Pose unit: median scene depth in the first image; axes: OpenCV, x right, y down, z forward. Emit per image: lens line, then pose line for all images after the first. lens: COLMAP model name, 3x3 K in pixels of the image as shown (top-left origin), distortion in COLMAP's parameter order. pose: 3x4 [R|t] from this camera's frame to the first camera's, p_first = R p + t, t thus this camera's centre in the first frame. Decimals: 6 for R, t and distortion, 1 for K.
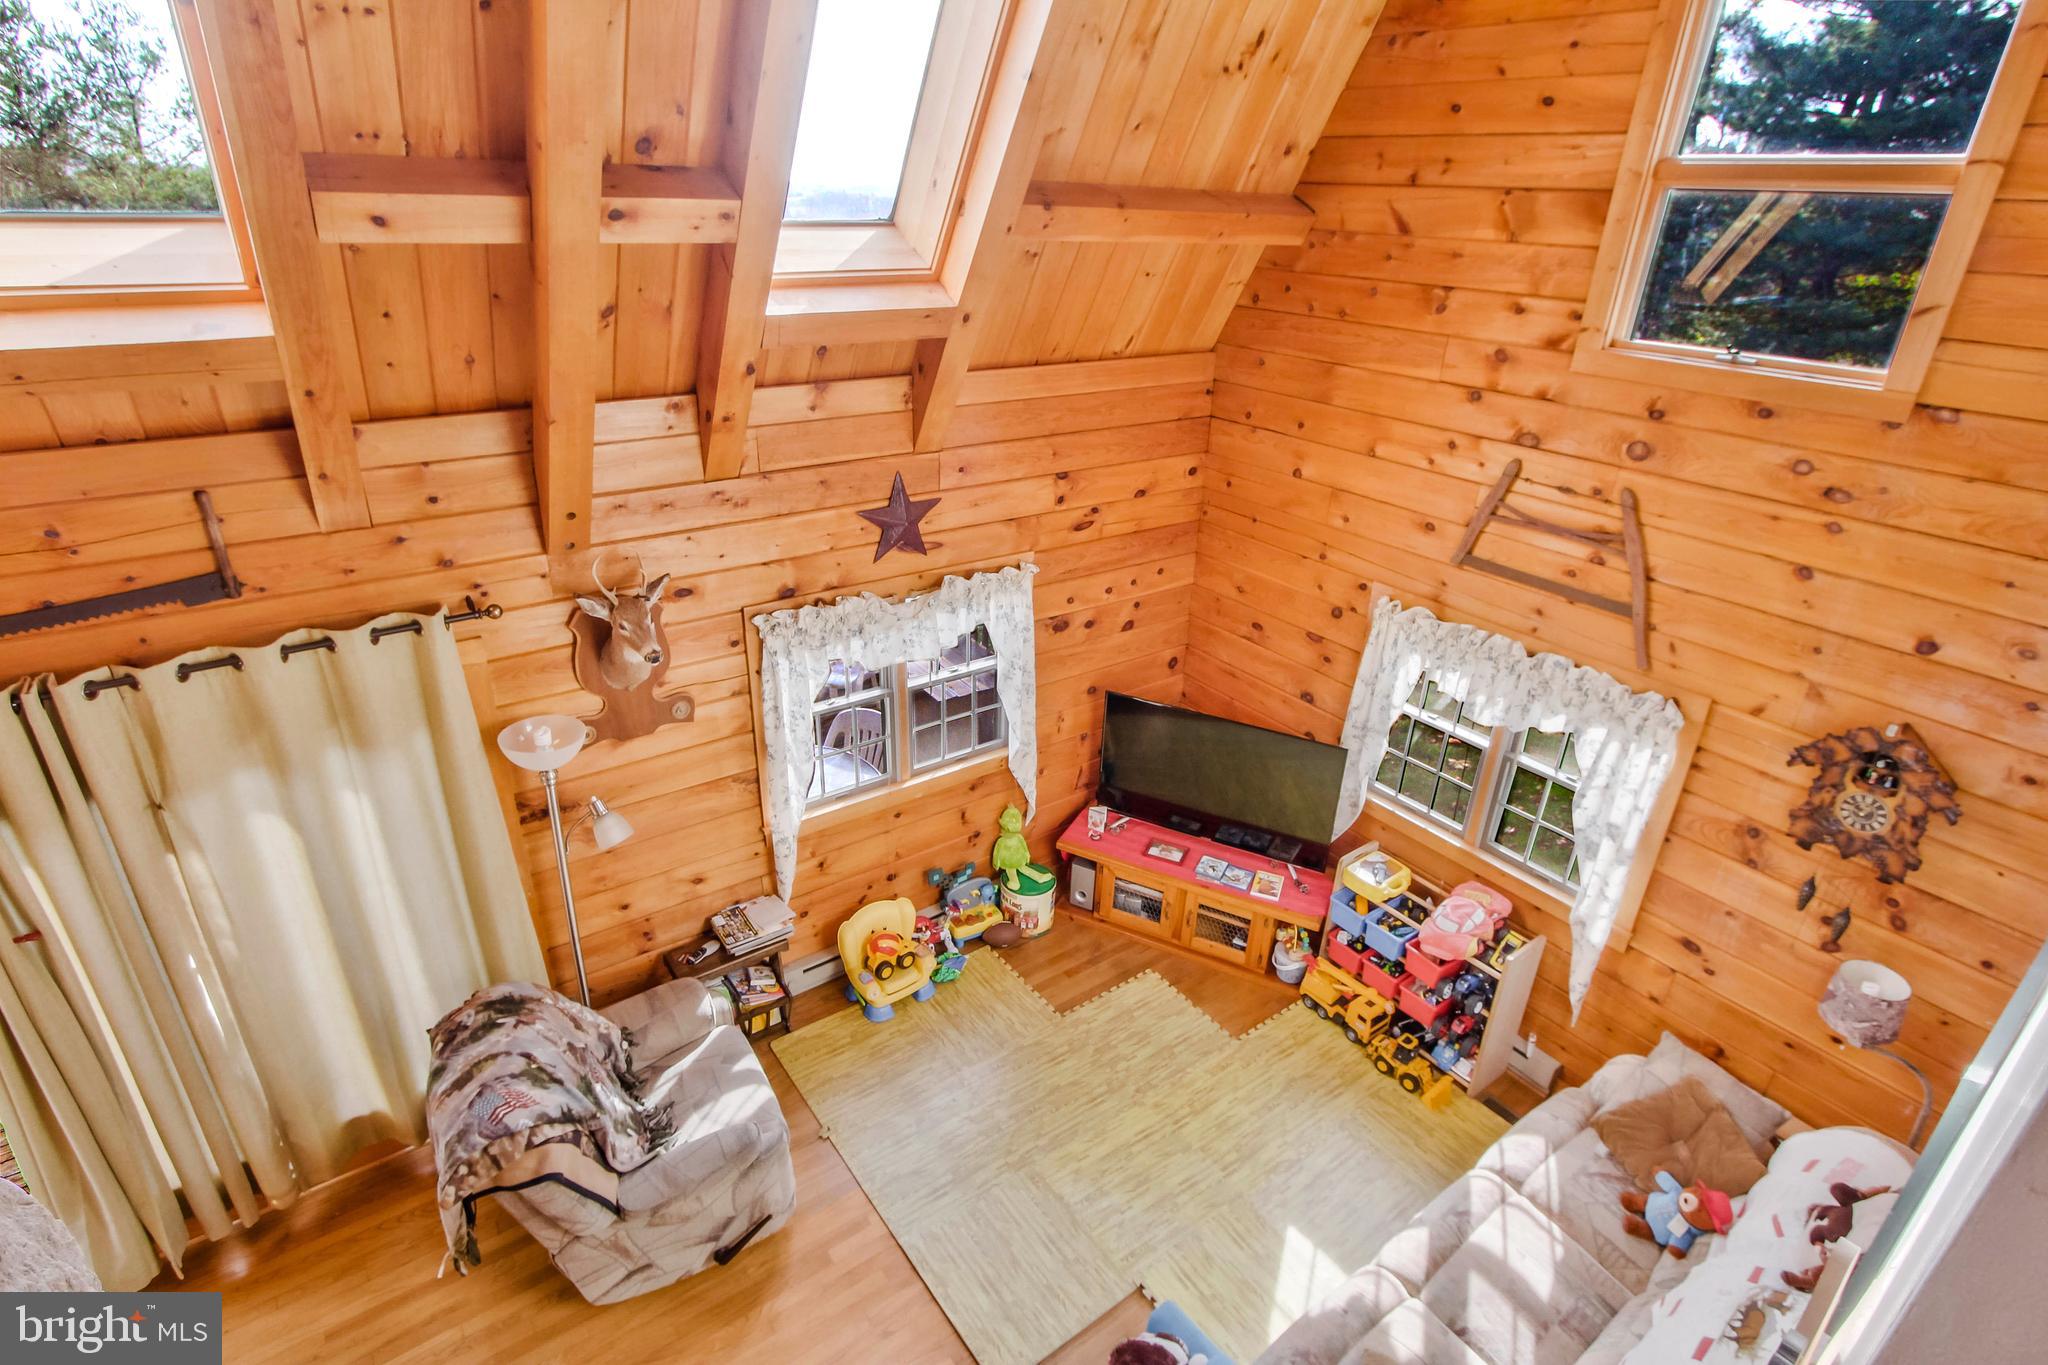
lens RADIAL K [[996.0, 0, 1001.0], [0, 996.0, 674.8], [0, 0, 1]] dist [-0.023286, 0.004357]
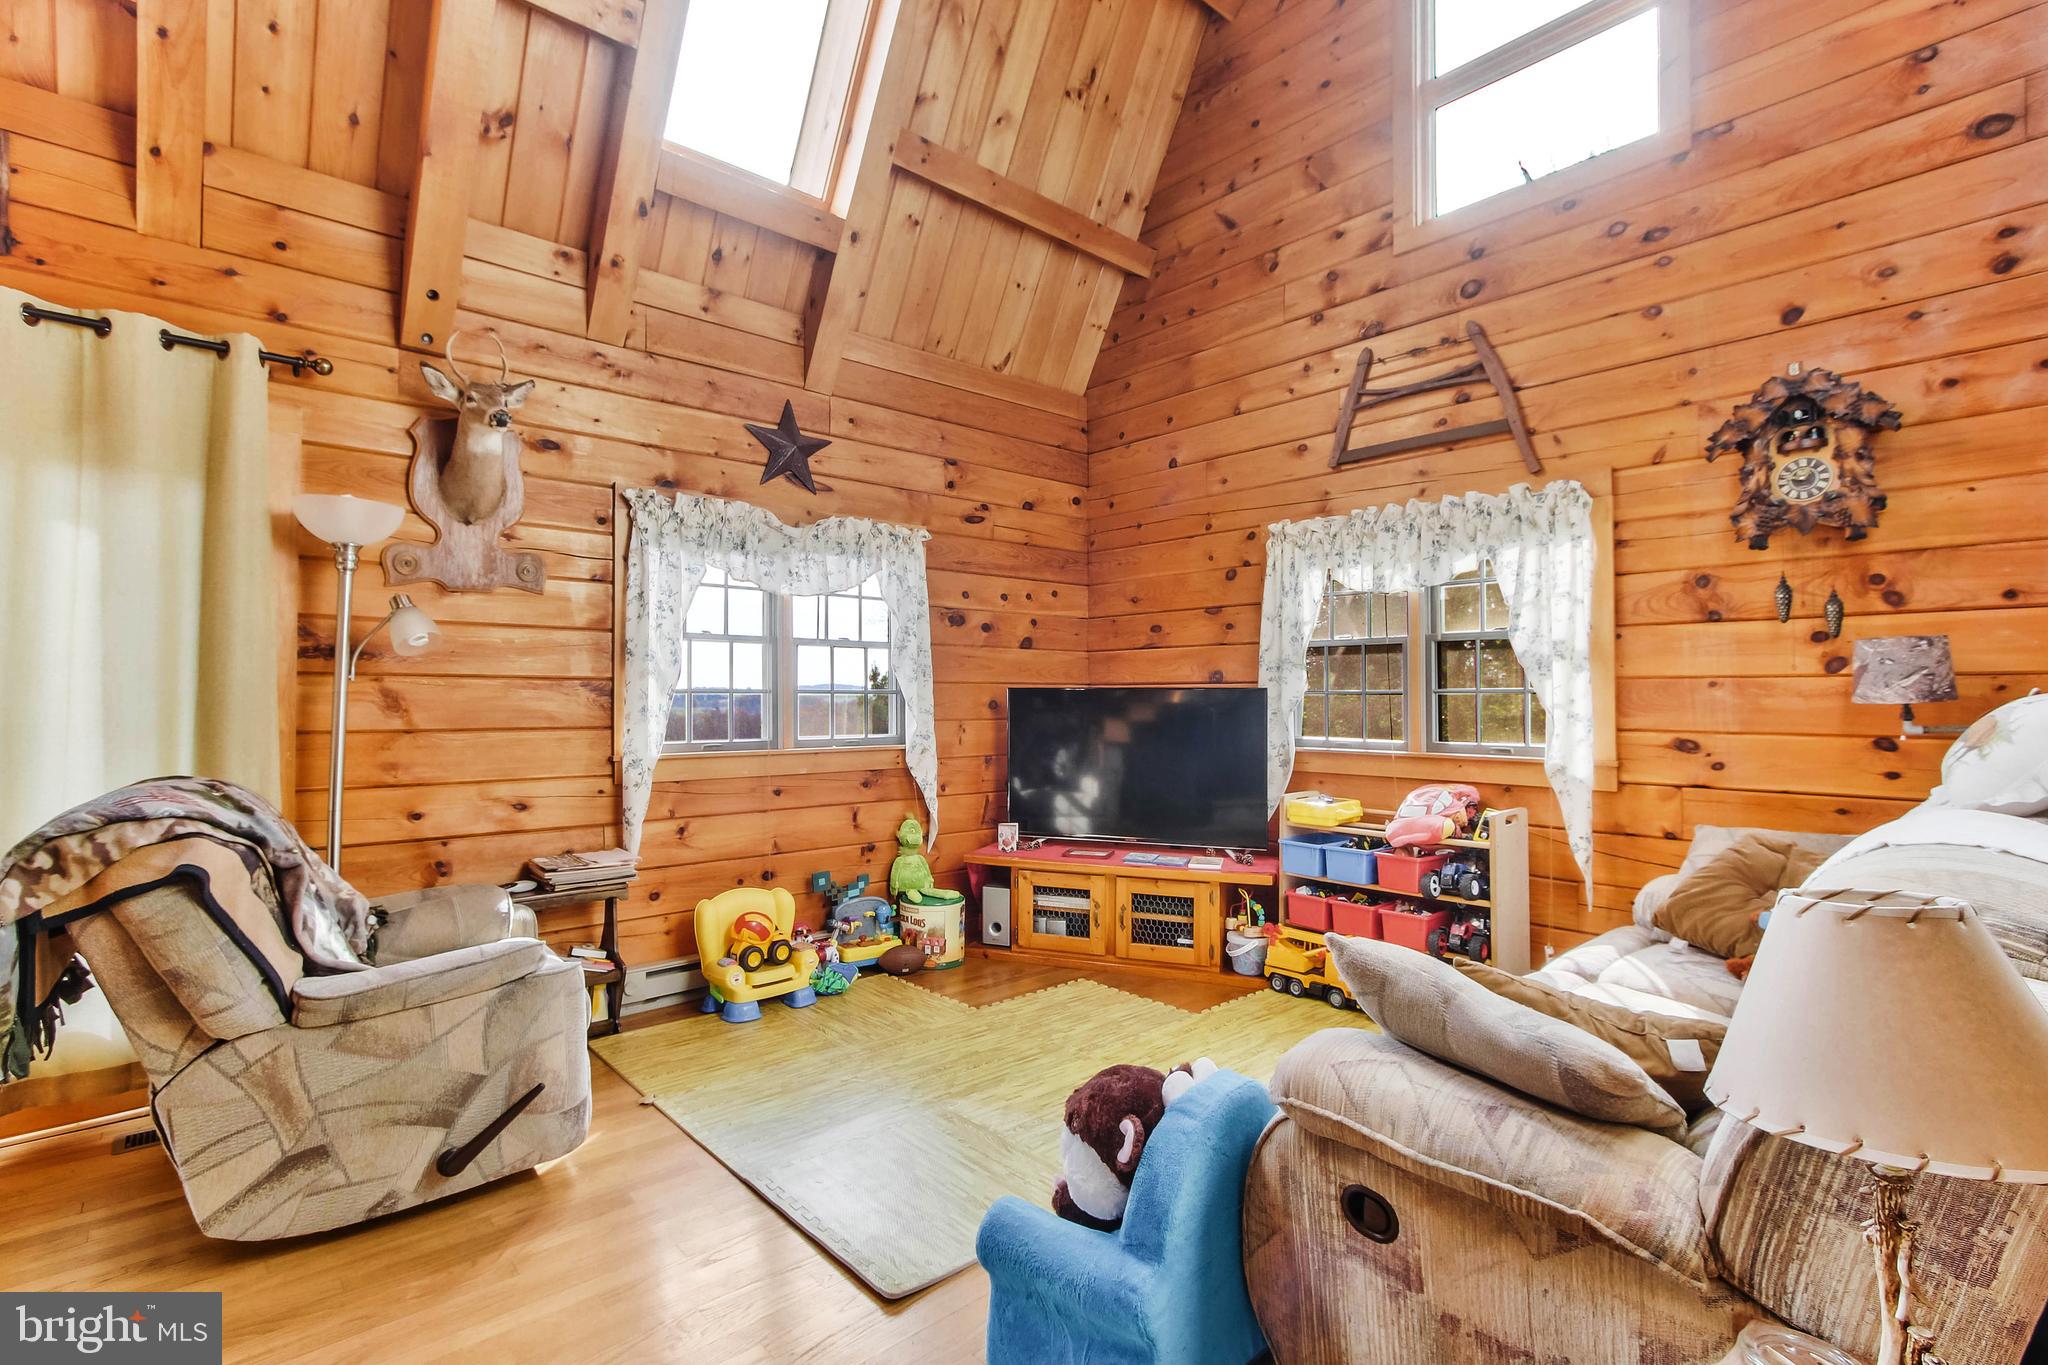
lens RADIAL K [[933.7, 0, 996.5], [0, 933.7, 686.1], [0, 0, 1]] dist [-0.007703, 0.004813]
pose [[0.995021, -0.020345, 0.097565, 0.010177], [0.060304, 0.902310, -0.426849, 0.498816], [-0.079349, 0.430607, 0.899045, 0.258607]]
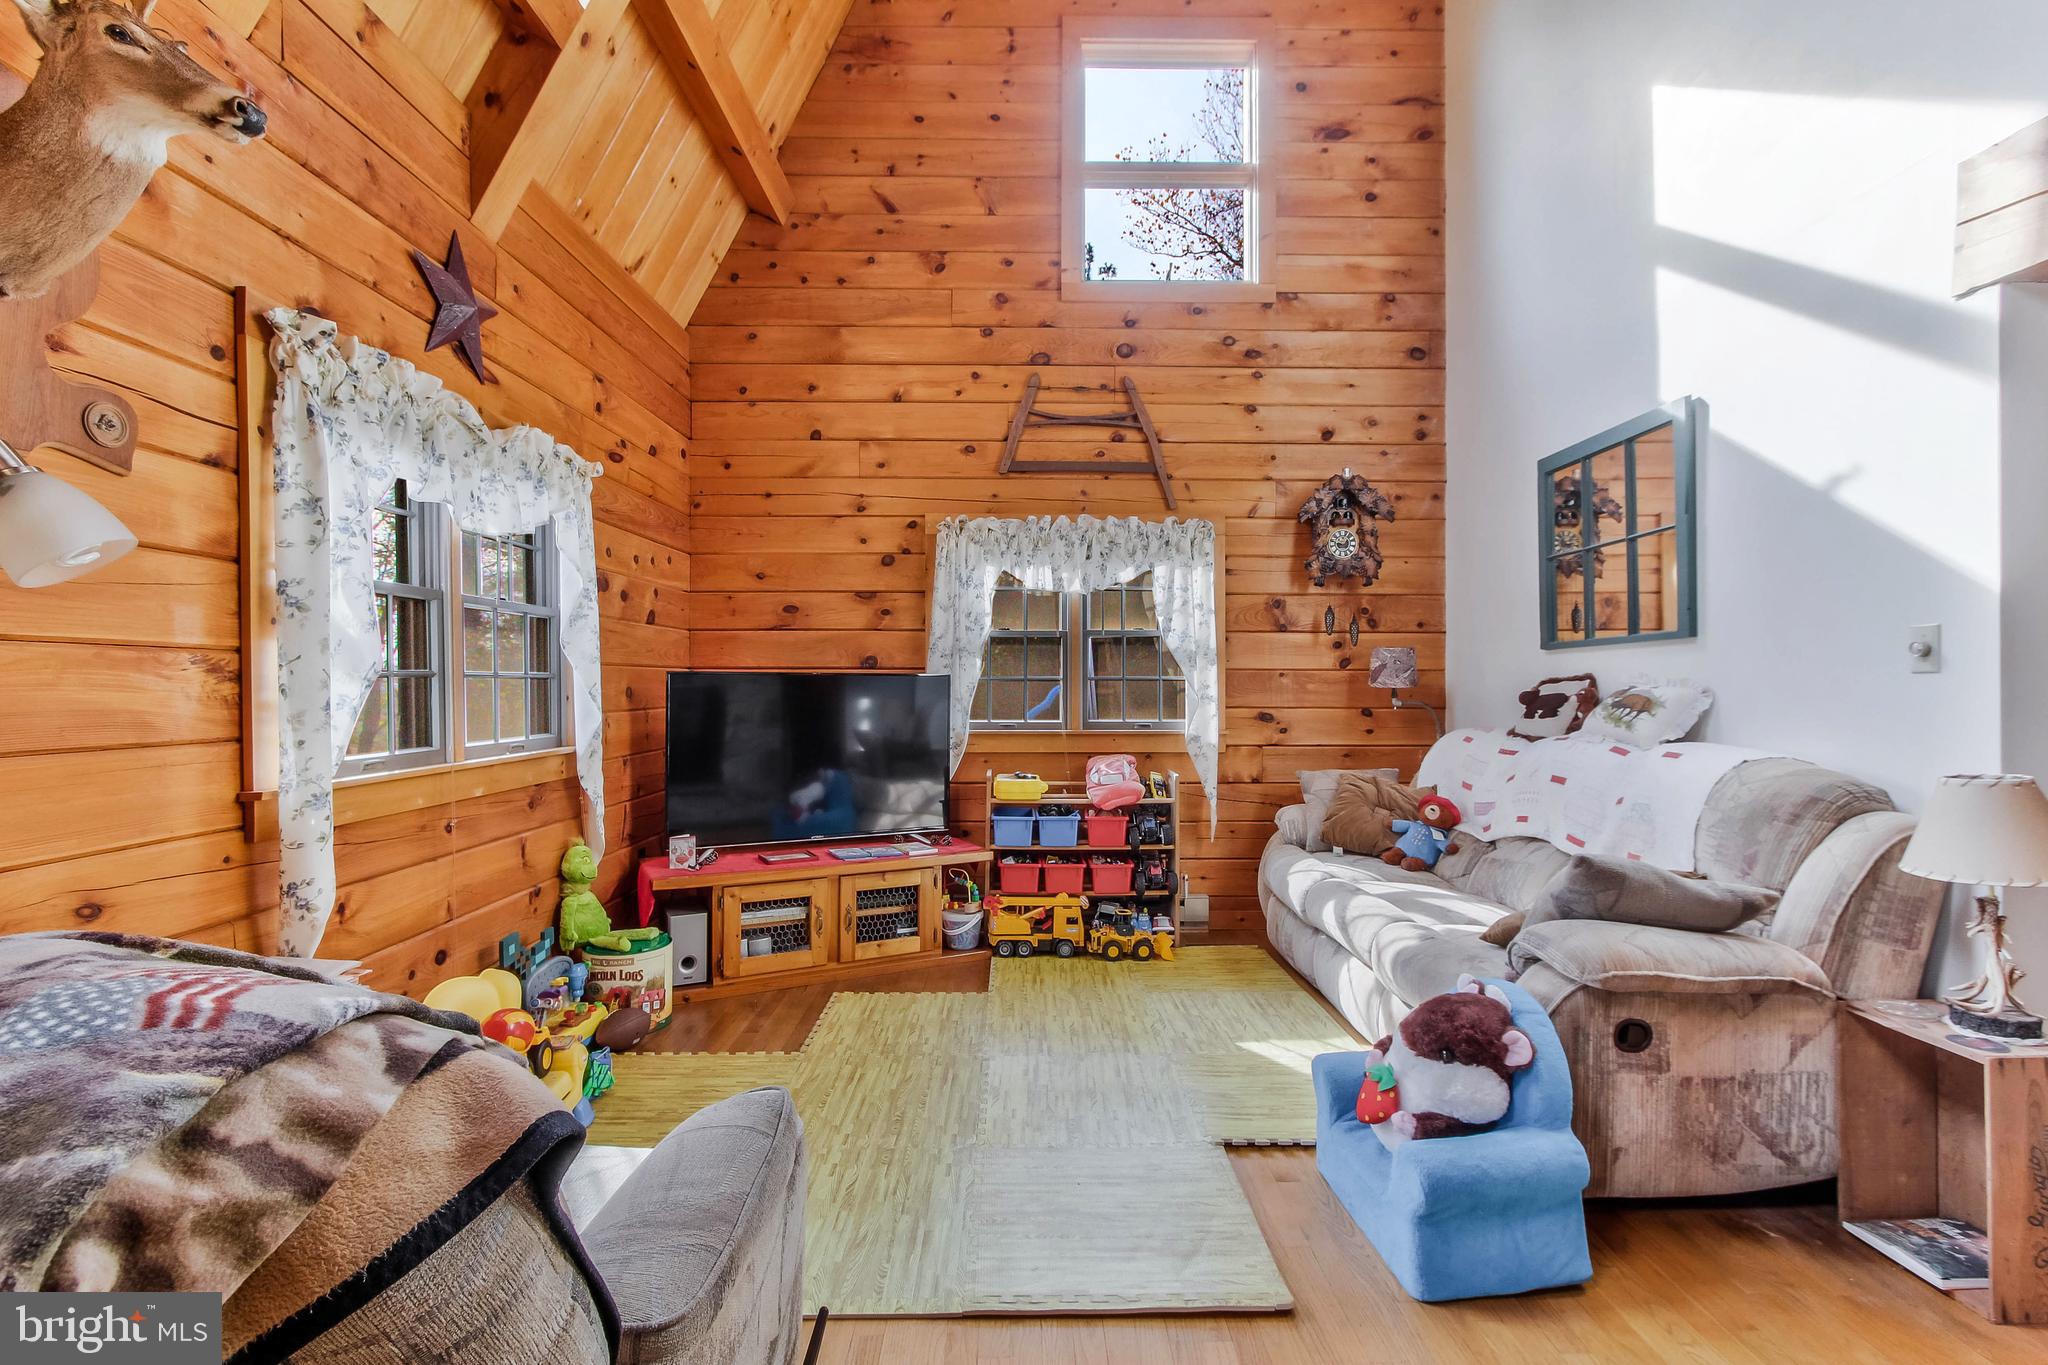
lens RADIAL K [[933.7, 0, 1016.0], [0, 933.7, 686.9], [0, 0, 1]] dist [-0.007703, 0.004813]
pose [[0.579558, -0.024911, 0.814550, -0.417775], [0.352252, 0.908991, -0.222830, 0.360905], [-0.734868, 0.416070, 0.535588, 0.531339]]
